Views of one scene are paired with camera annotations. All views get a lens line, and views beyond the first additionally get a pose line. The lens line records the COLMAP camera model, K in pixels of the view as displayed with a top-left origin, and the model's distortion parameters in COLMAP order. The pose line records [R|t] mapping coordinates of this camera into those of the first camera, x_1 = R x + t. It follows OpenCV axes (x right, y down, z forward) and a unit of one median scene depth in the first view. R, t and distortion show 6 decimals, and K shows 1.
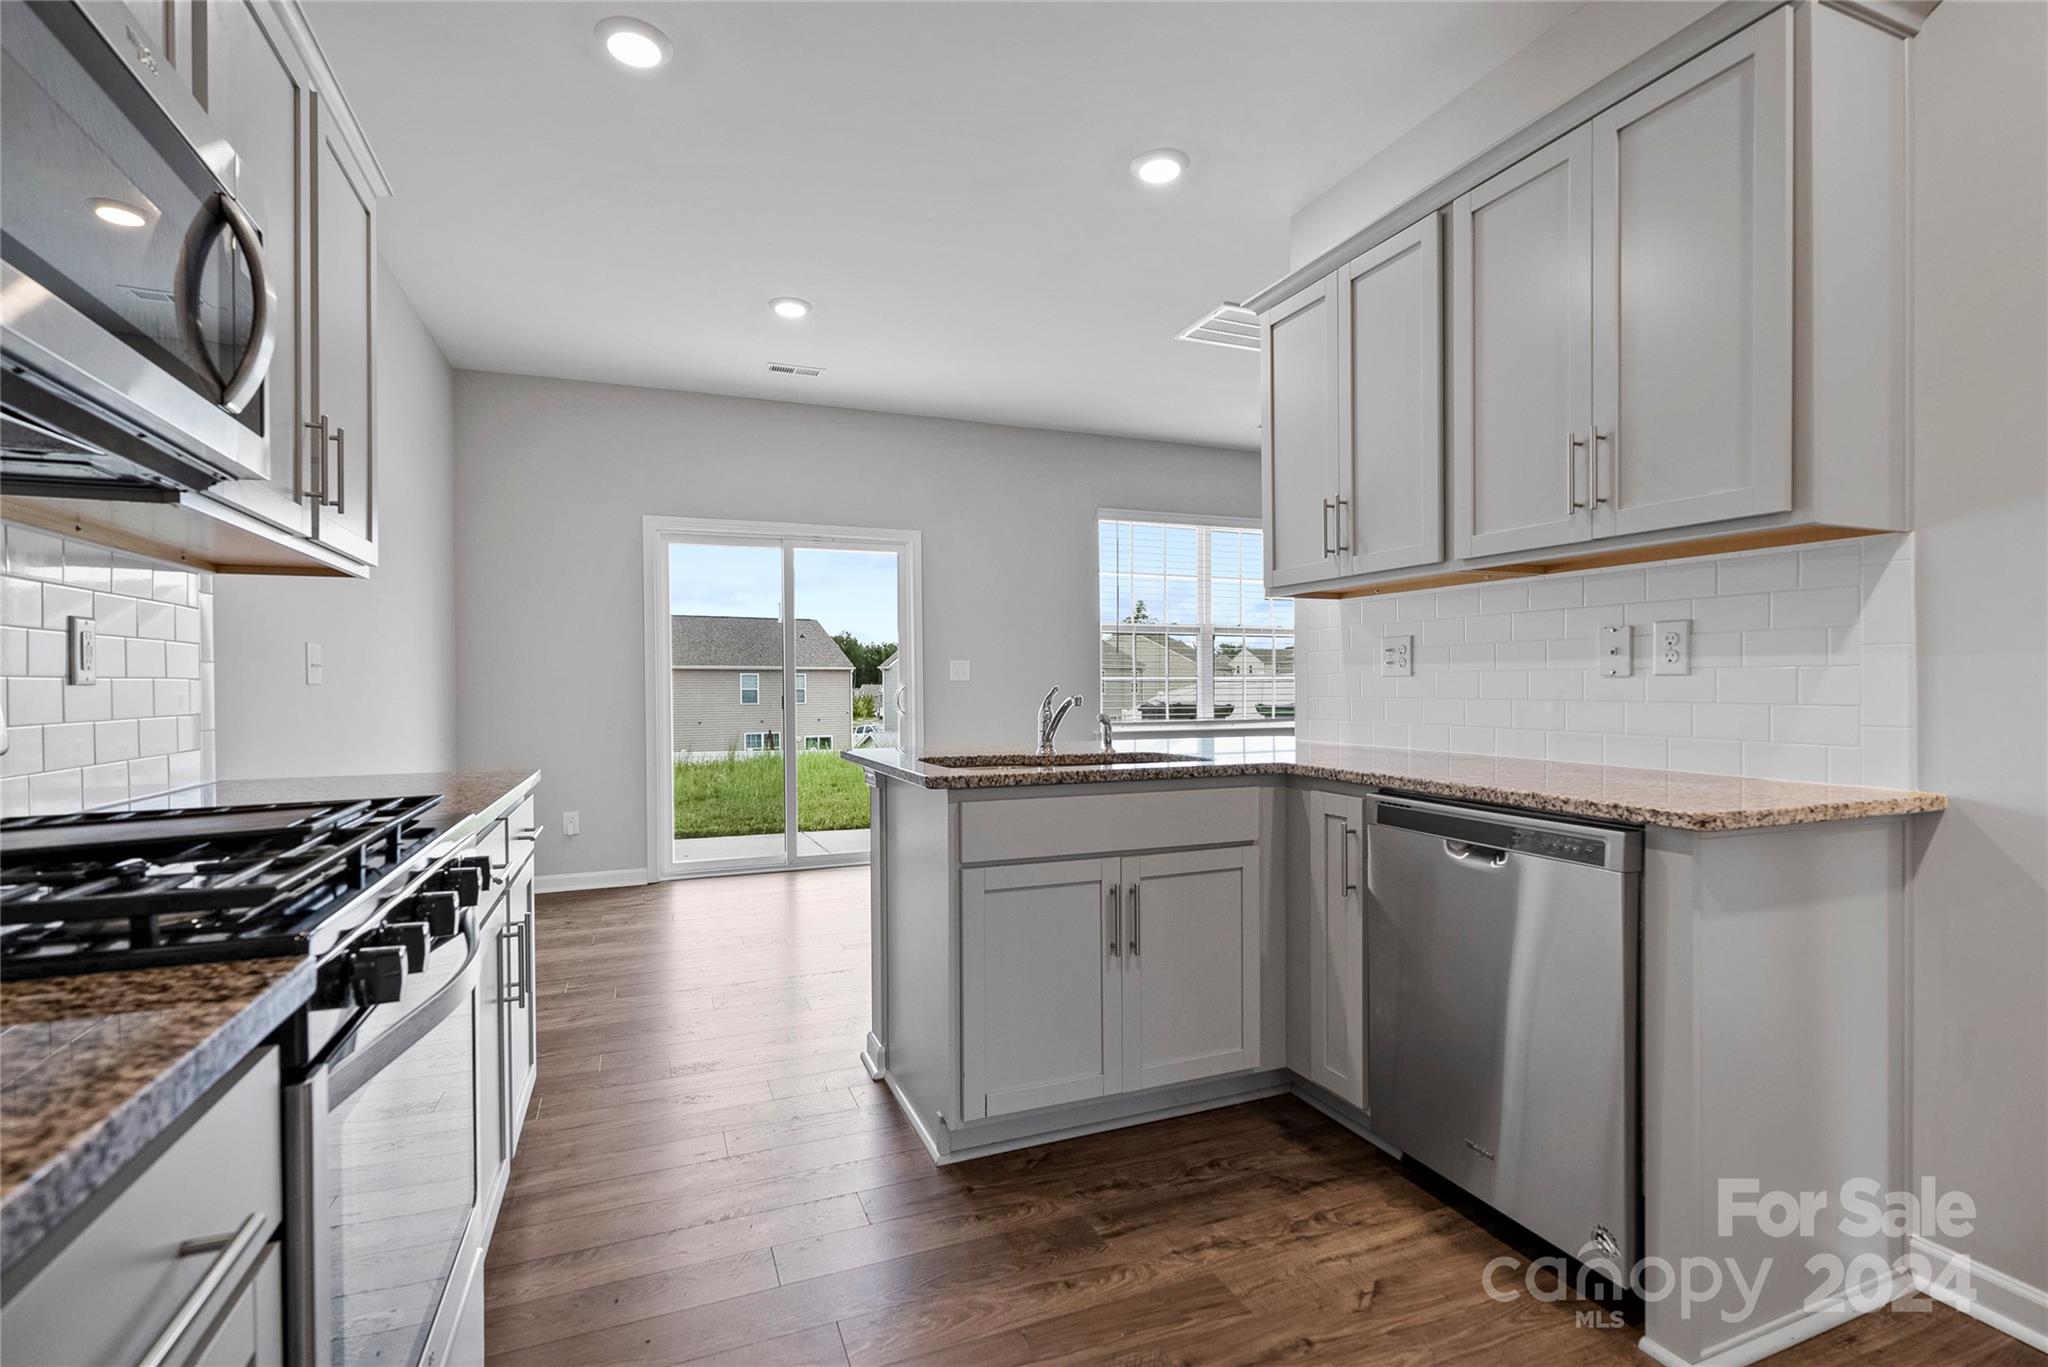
lens RADIAL K [[946.5, 0, 1020.7], [0, 946.5, 691.4], [0, 0, 1]] dist [-0.003672, 0.004868]
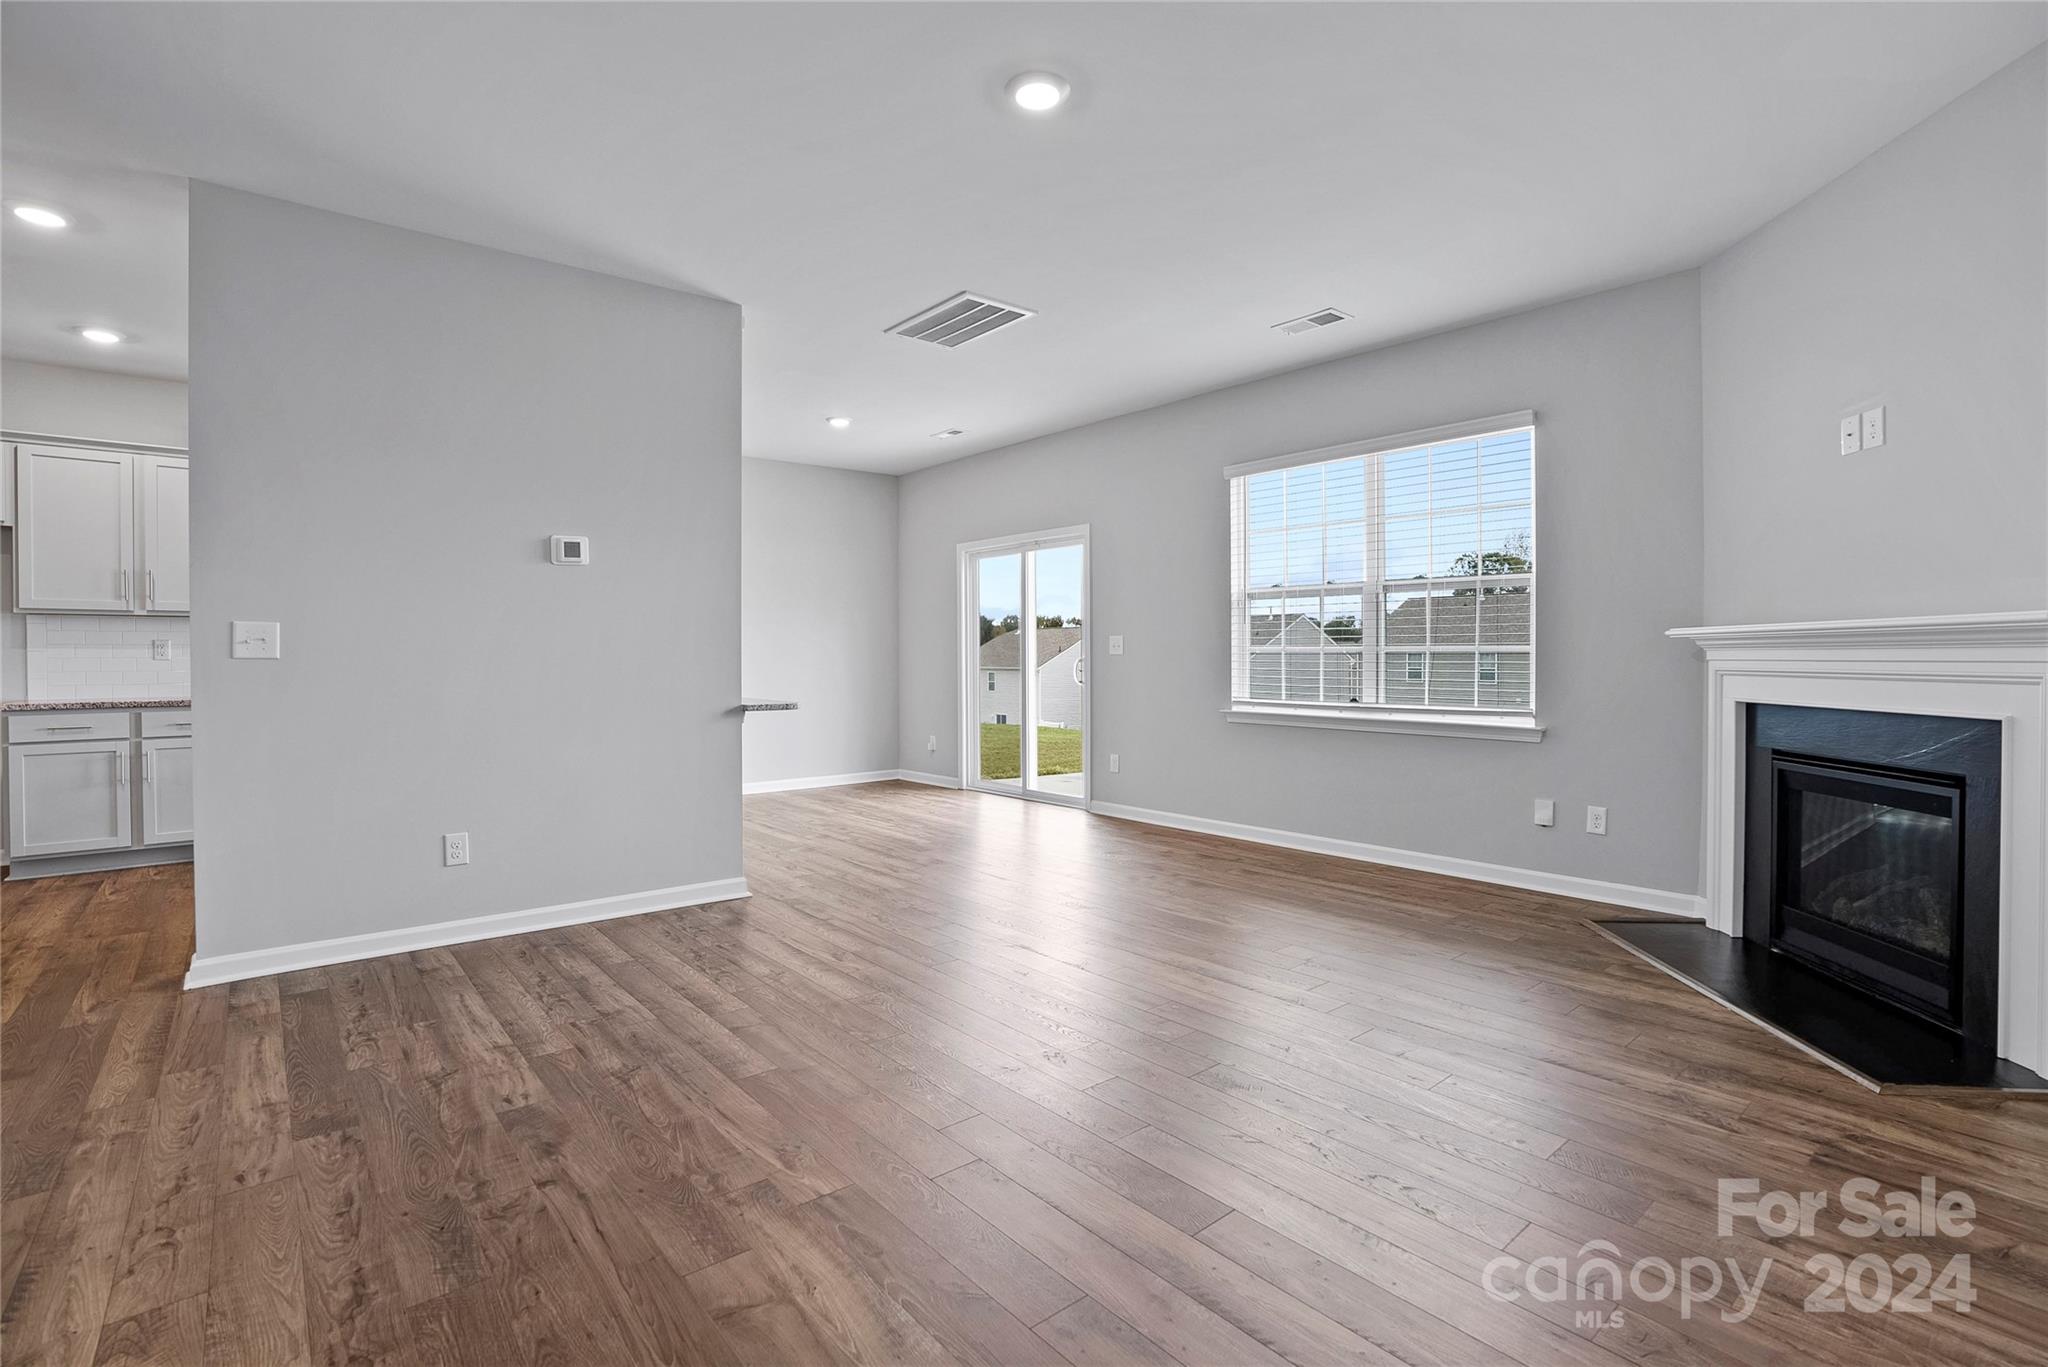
lens RADIAL K [[946.5, 0, 990.5], [0, 946.5, 670.8], [0, 0, 1]] dist [-0.003672, 0.004868]
pose [[0.299890, 0.015625, -0.953846, 2.722231], [0.001412, 0.999857, 0.016822, -0.032496], [0.953973, -0.006392, 0.299826, 1.518433]]
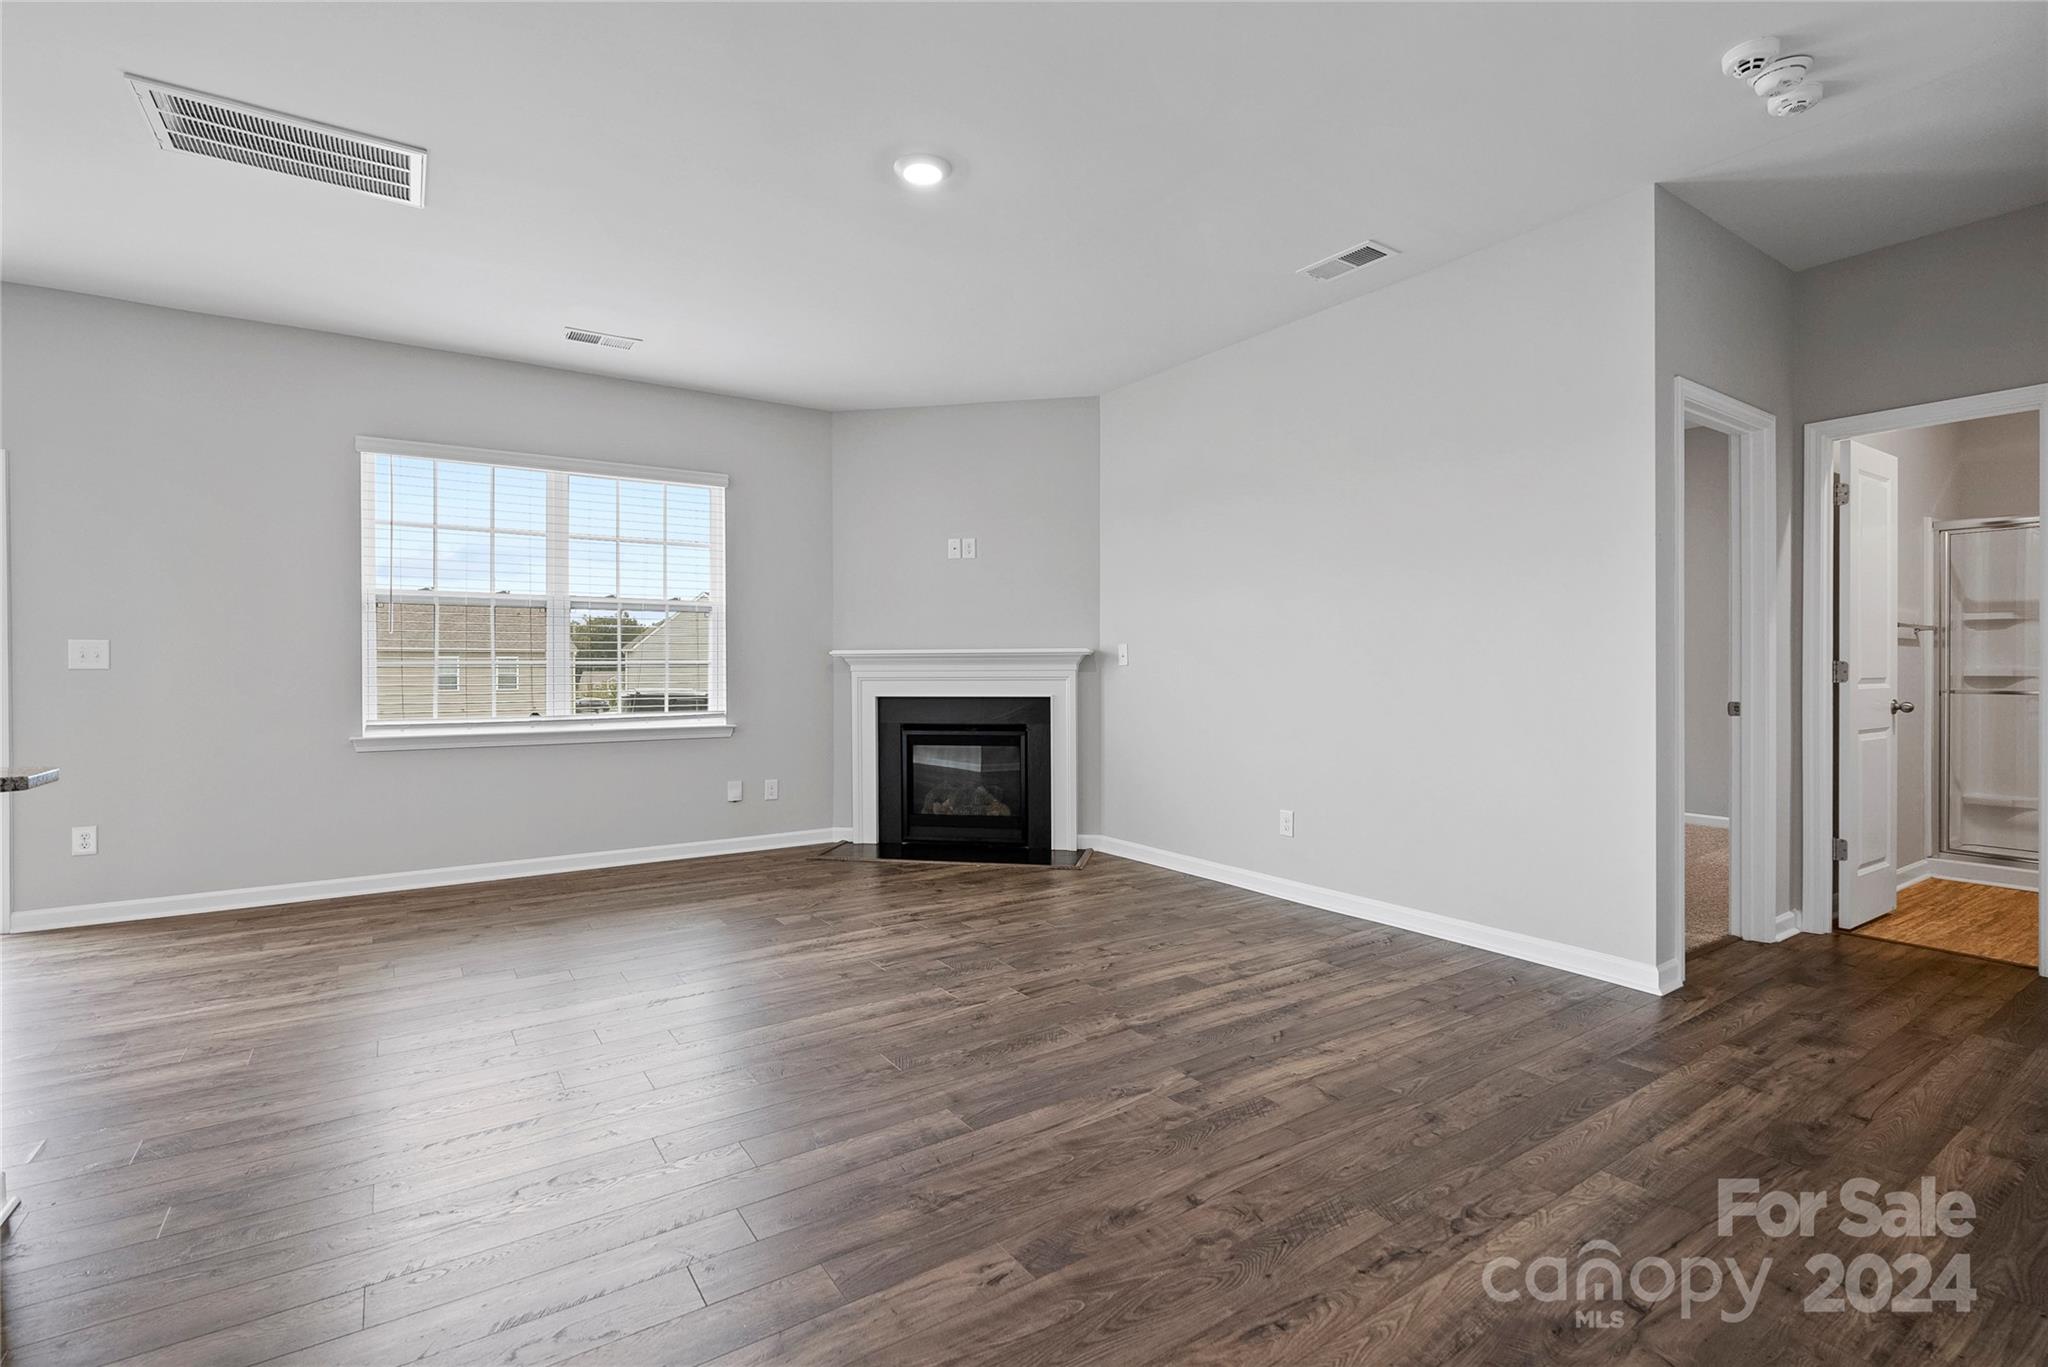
lens RADIAL K [[946.5, 0, 1019.5], [0, 946.5, 691.6], [0, 0, 1]] dist [-0.003672, 0.004868]
pose [[0.972723, -0.006903, 0.231868, 1.246803], [0.002717, 0.999828, 0.018365, -0.012430], [-0.231955, -0.017234, 0.972574, 0.479626]]
